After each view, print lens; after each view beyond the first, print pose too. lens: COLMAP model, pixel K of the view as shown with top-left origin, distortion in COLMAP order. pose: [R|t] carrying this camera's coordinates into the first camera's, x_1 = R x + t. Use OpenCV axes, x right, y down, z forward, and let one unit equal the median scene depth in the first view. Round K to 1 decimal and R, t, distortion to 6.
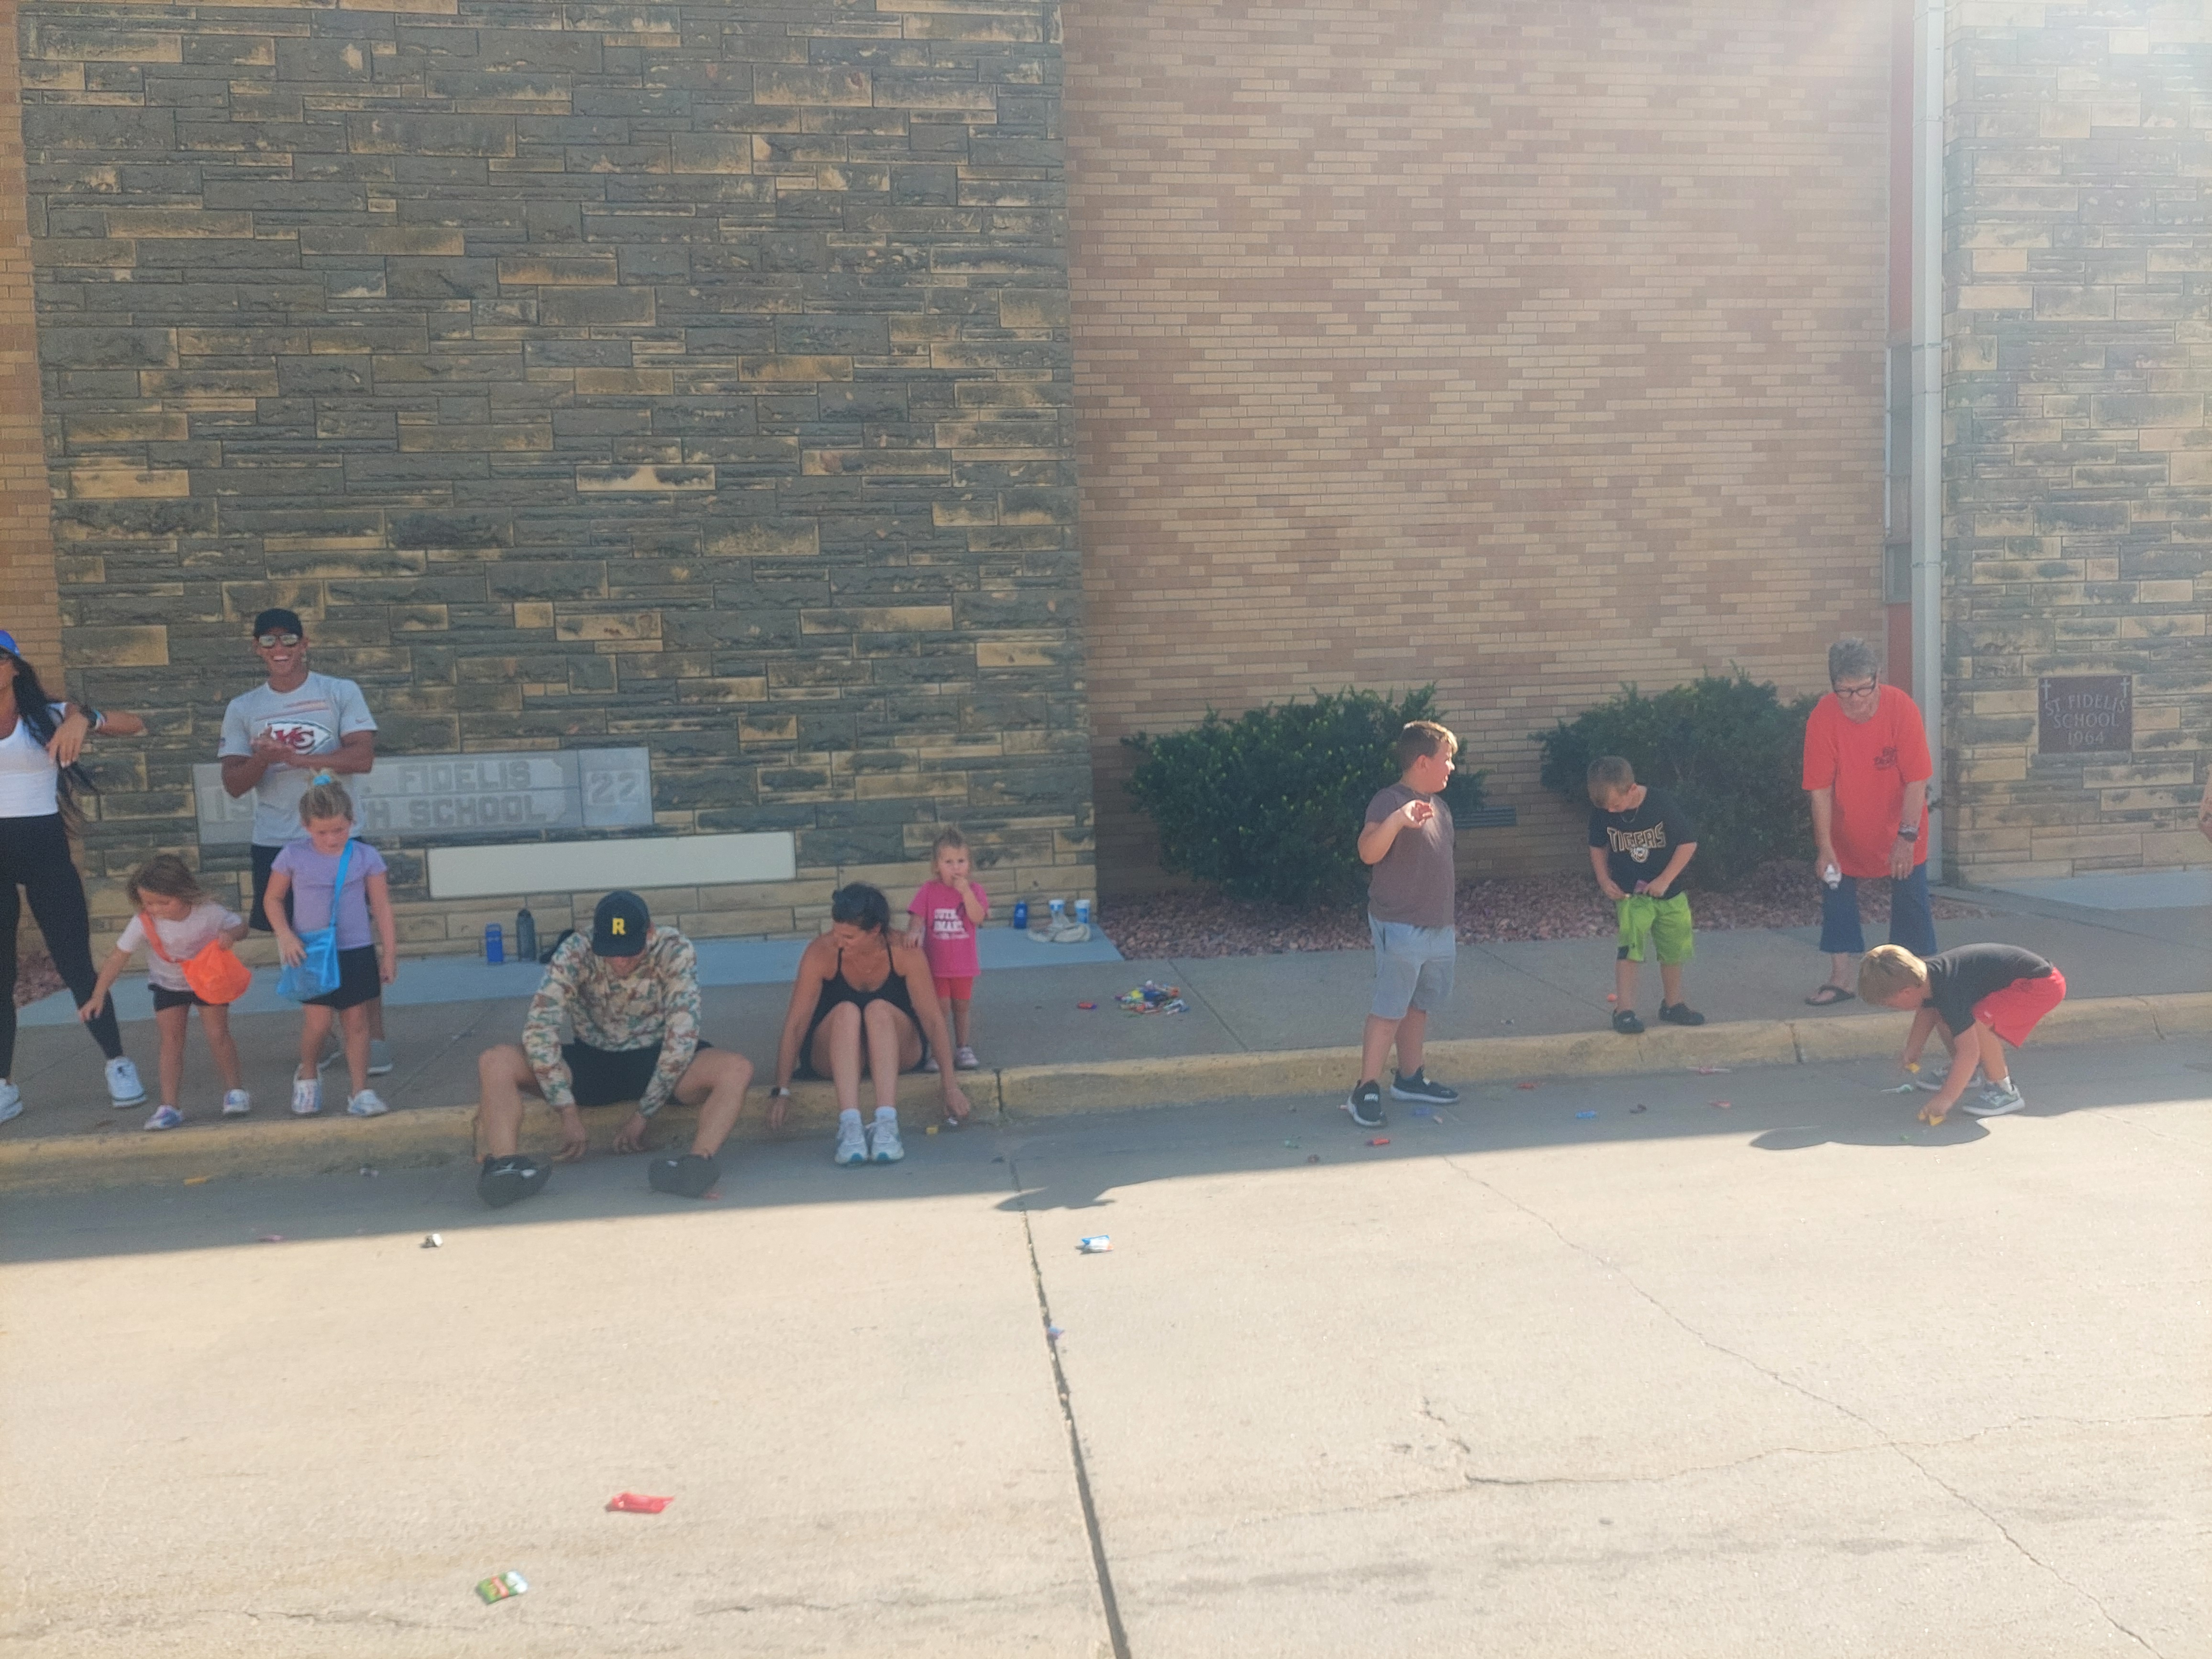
lens RADIAL K [[1614.6, 0, 1119.4], [0, 1614.6, 792.4], [0, 0, 1]] dist [0.052665, -0.053985]
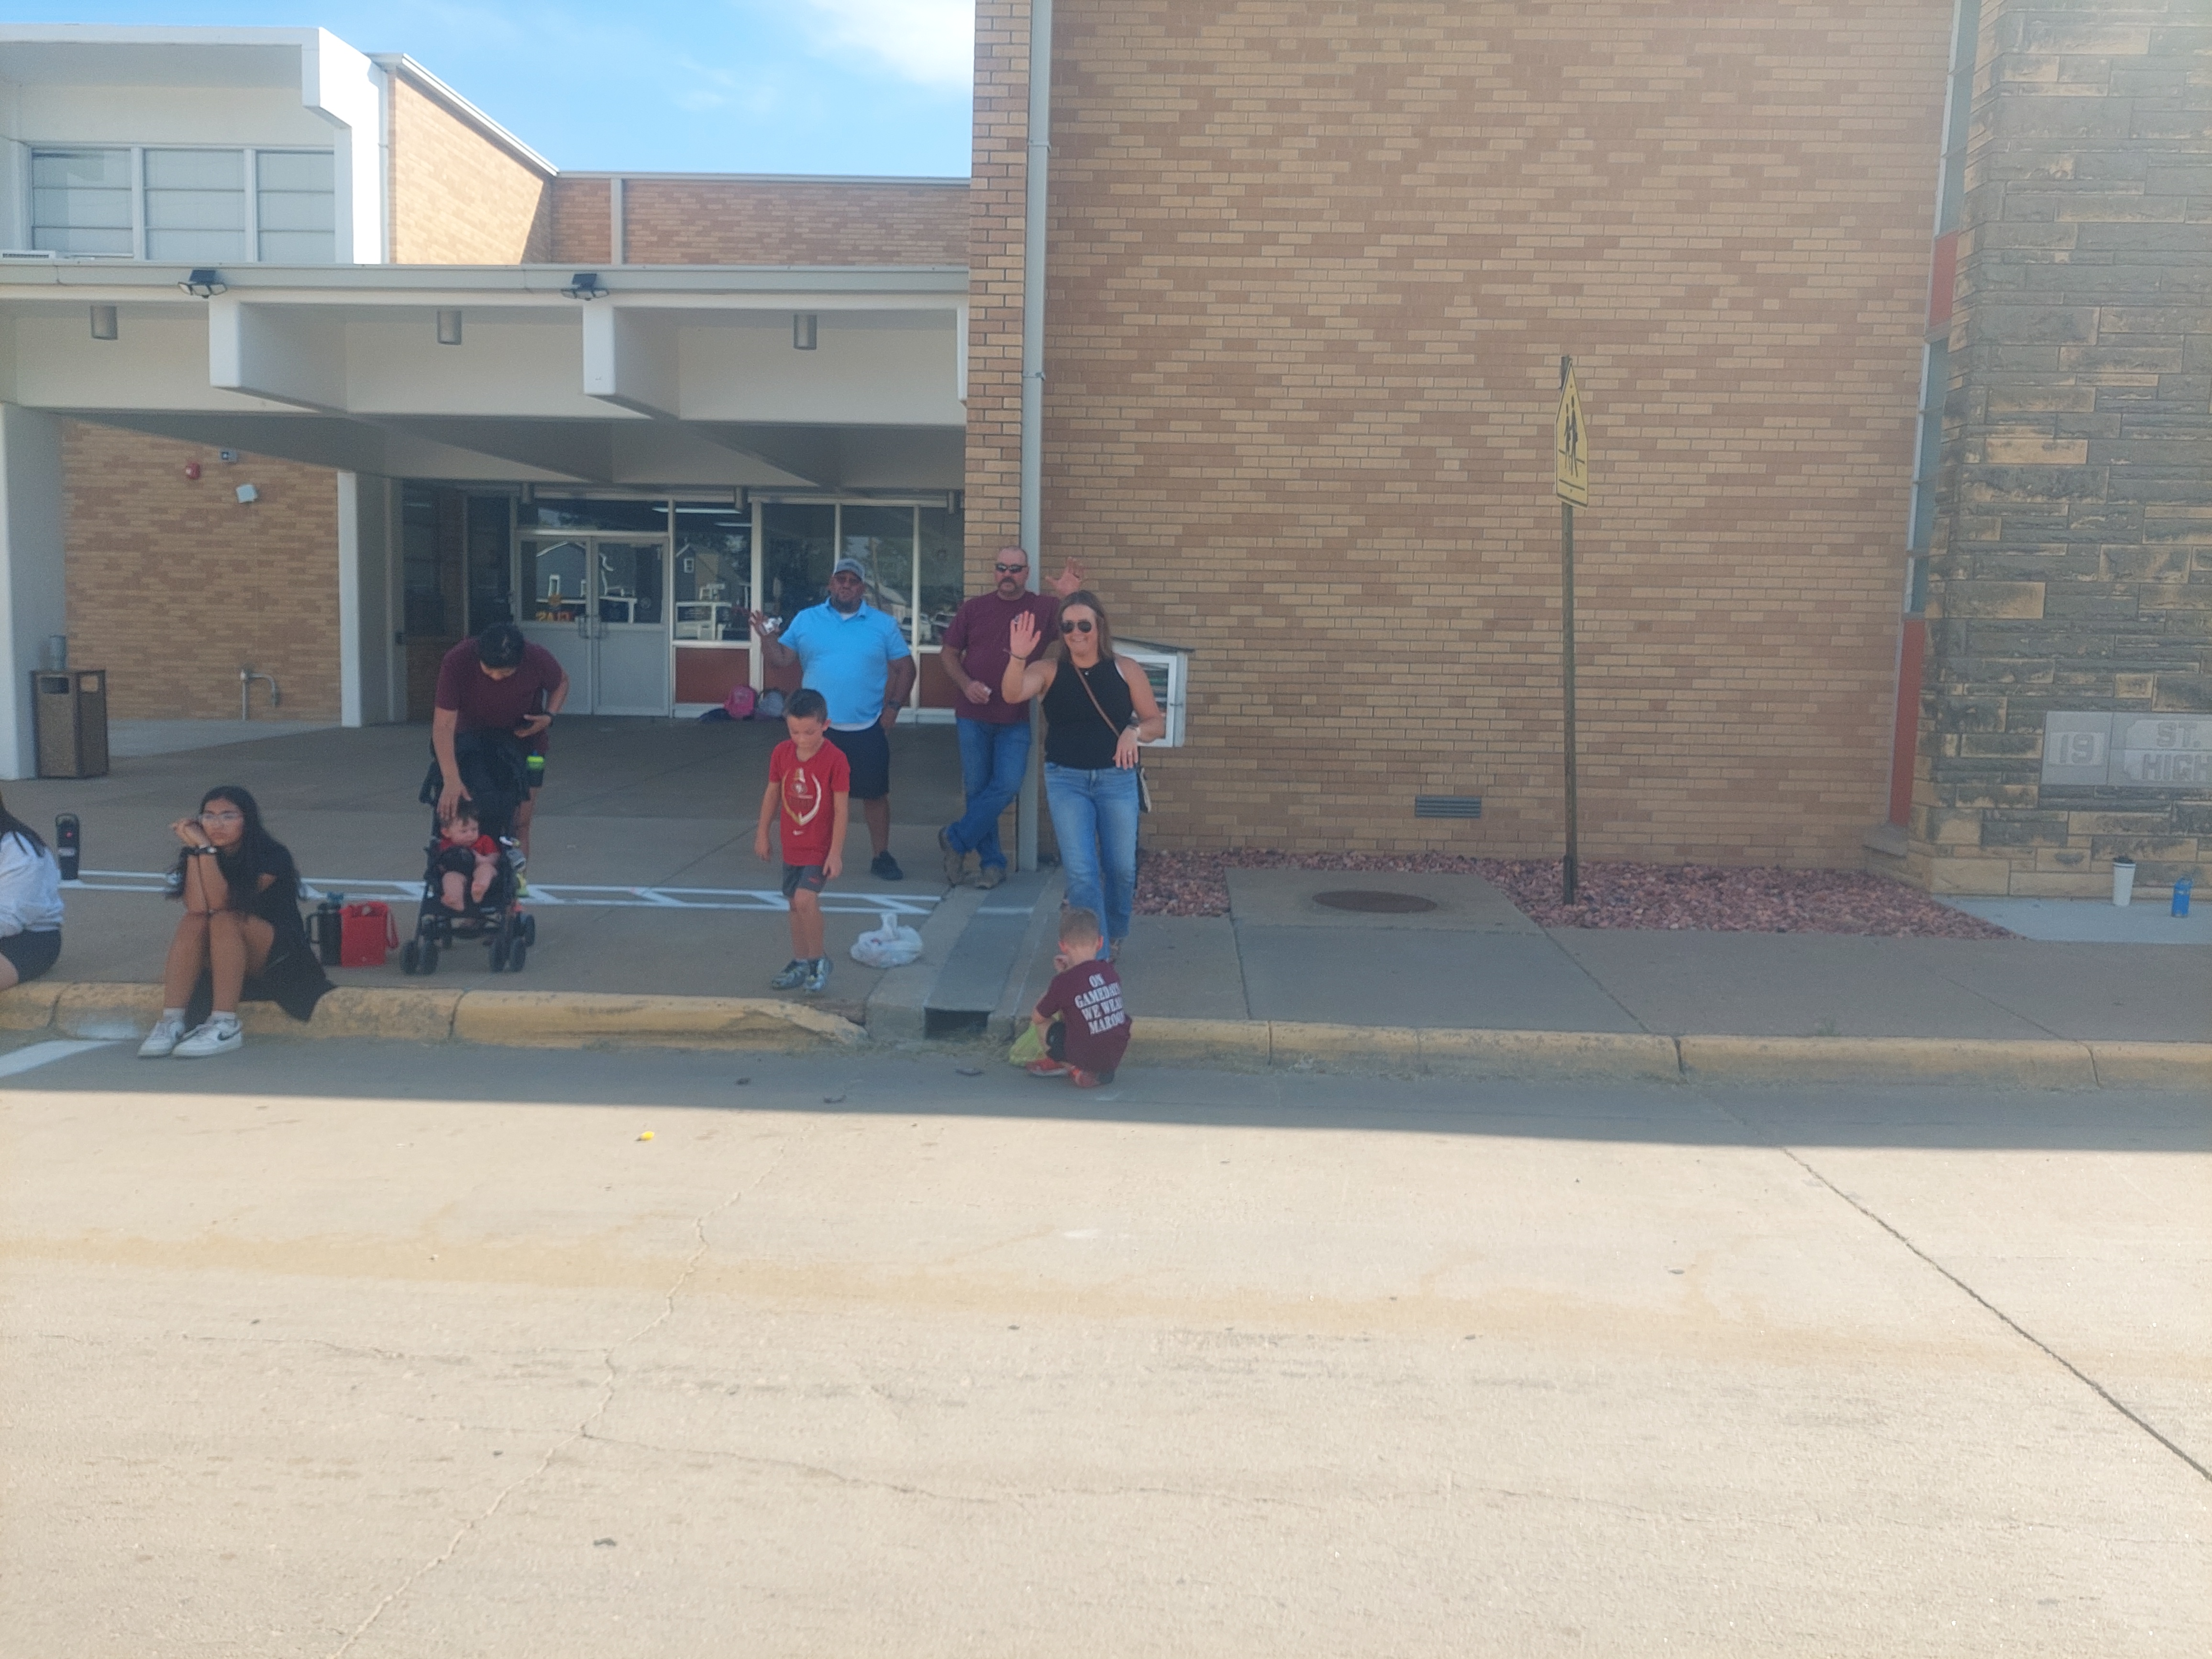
lens RADIAL K [[1614.6, 0, 1092.7], [0, 1614.6, 841.6], [0, 0, 1]] dist [0.052665, -0.053985]
pose [[0.984898, 0.074741, -0.156171, -0.890399], [-0.064474, 0.995475, 0.069809, 0.030242], [0.160682, -0.058686, 0.985260, -0.165732]]
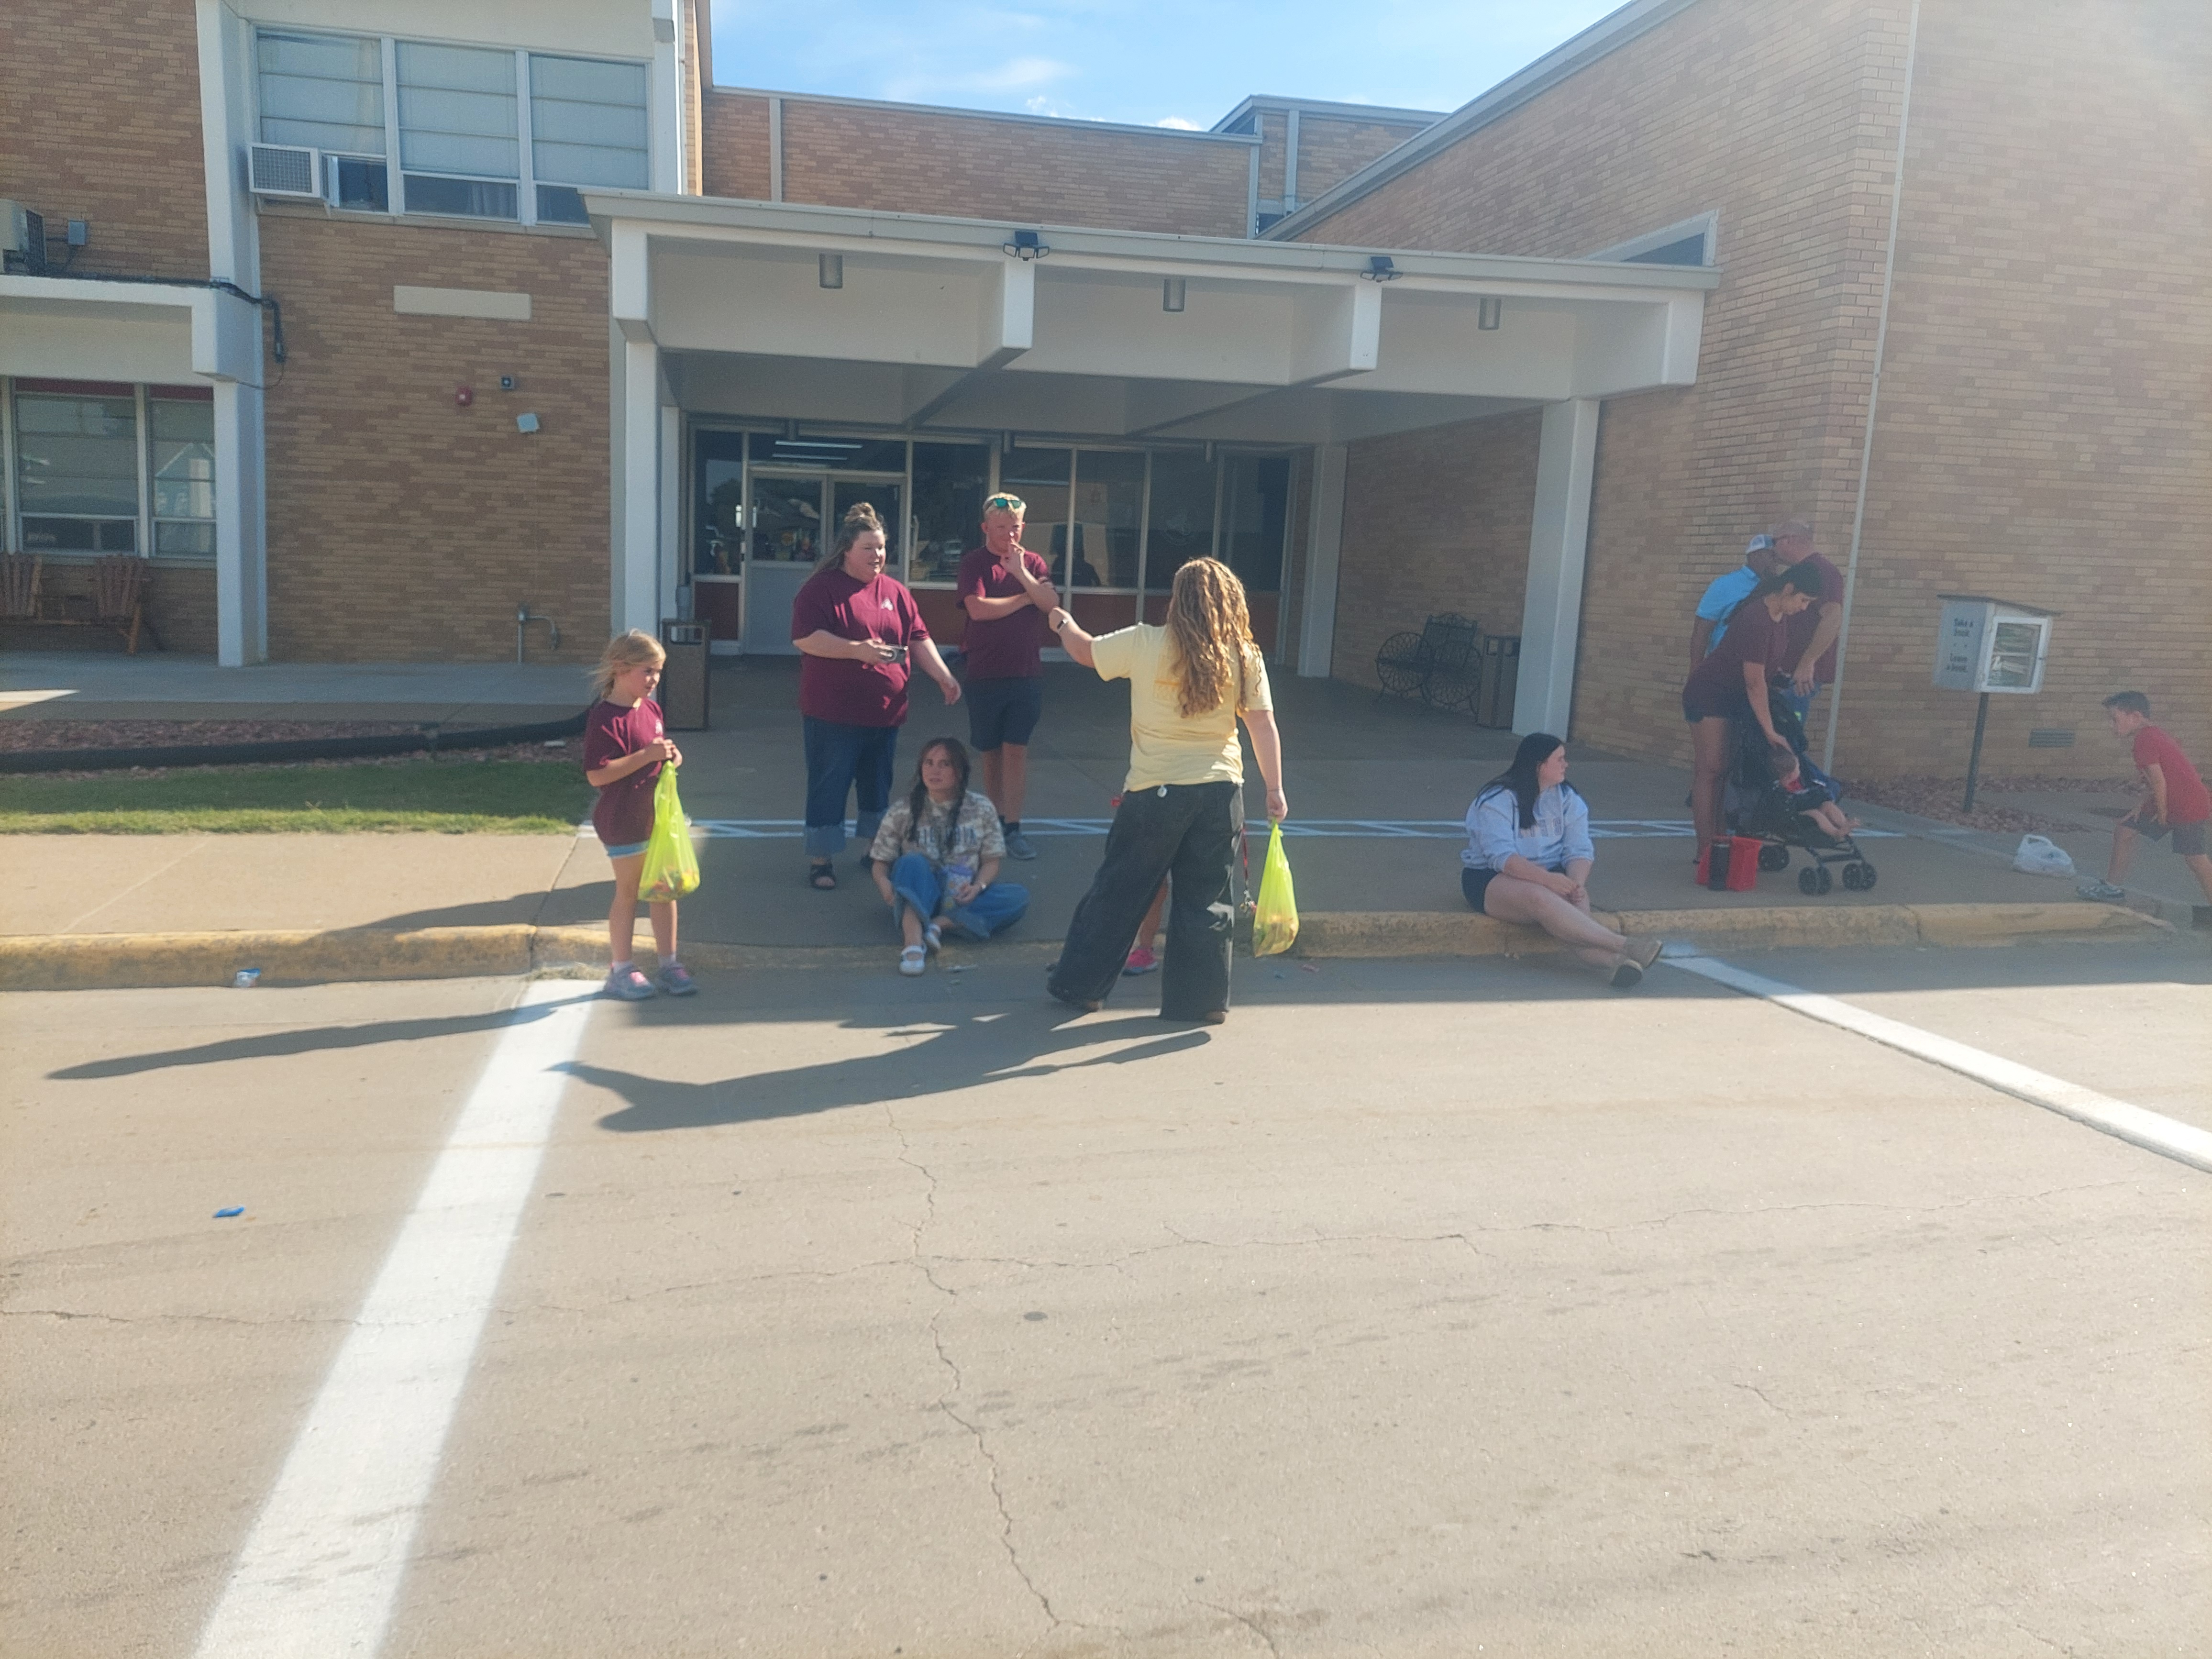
lens RADIAL K [[1614.6, 0, 1090.8], [0, 1614.6, 861.1], [0, 0, 1]] dist [0.052665, -0.053985]
pose [[0.993950, 0.049879, 0.097858, -1.717306], [-0.060640, 0.992050, 0.110269, 0.066725], [-0.091579, -0.115536, 0.989073, -0.319149]]
